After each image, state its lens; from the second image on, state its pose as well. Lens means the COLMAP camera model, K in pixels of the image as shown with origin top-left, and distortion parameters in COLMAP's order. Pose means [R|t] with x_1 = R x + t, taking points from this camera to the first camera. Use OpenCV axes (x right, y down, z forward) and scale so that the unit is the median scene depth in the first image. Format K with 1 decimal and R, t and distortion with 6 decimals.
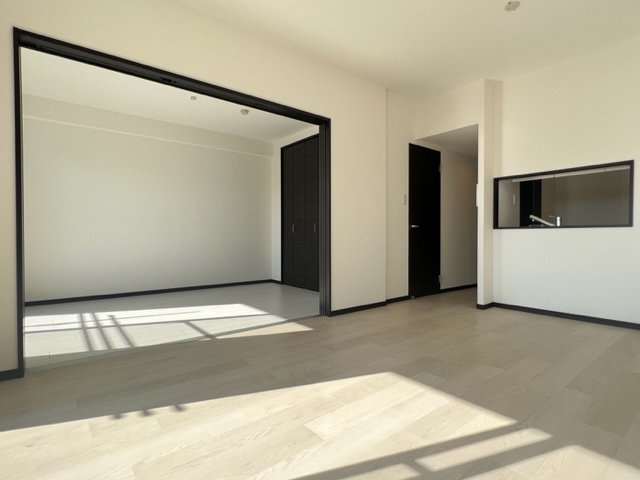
lens RADIAL K [[335.2, 0, 320.0], [0, 335.2, 240.0], [0, 0, 1]] dist [0.000435, 0.000259]
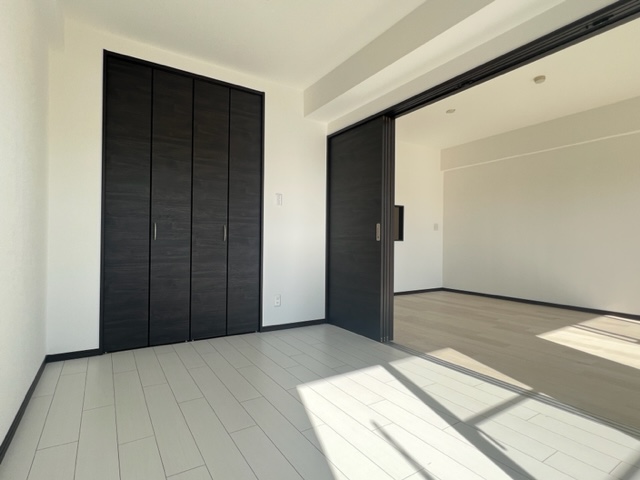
lens RADIAL K [[335.2, 0, 320.0], [0, 335.2, 240.0], [0, 0, 1]] dist [0.000435, 0.000259]
pose [[0.105726, 0.004319, 0.994386, -0.973706], [-0.001270, 0.999990, -0.004208, -0.033899], [-0.994395, -0.000818, 0.105730, 1.222932]]
